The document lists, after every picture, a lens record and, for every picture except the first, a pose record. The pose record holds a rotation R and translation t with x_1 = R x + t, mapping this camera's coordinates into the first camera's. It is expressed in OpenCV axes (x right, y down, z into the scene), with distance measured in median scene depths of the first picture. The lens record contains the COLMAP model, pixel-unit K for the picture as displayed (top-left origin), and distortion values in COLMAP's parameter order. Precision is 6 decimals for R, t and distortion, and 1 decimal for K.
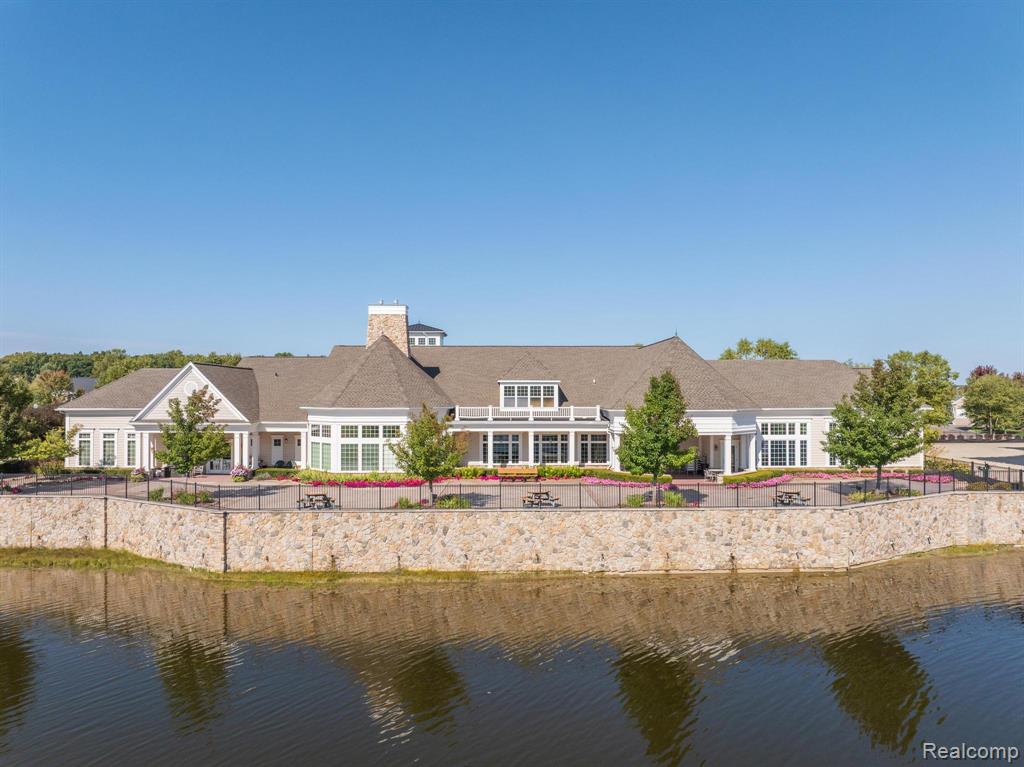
lens RADIAL K [[715.1, 0, 515.6], [0, 715.1, 388.2], [0, 0, 1]] dist [-0.039880, -0.005659]
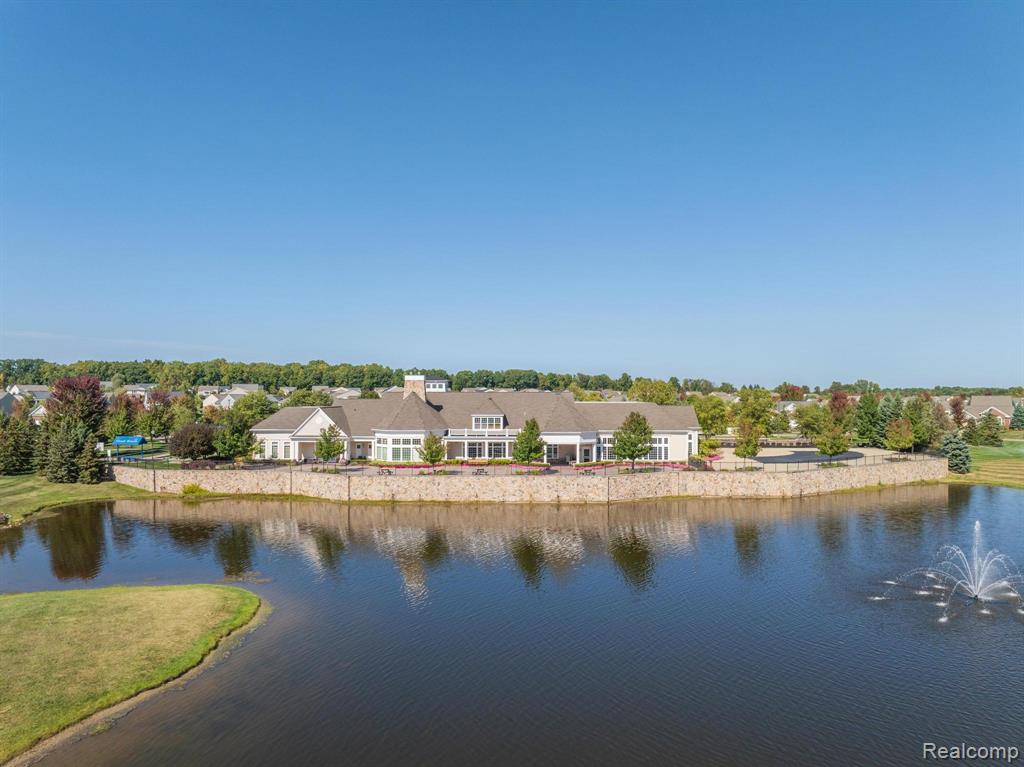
lens RADIAL K [[715.1, 0, 515.6], [0, 715.1, 388.2], [0, 0, 1]] dist [-0.039880, -0.005659]
pose [[0.999458, 0.000914, -0.032896, 0.176759], [-0.000922, 1.000000, -0.000243, -0.092368], [0.032896, 0.000273, 0.999459, -1.037830]]
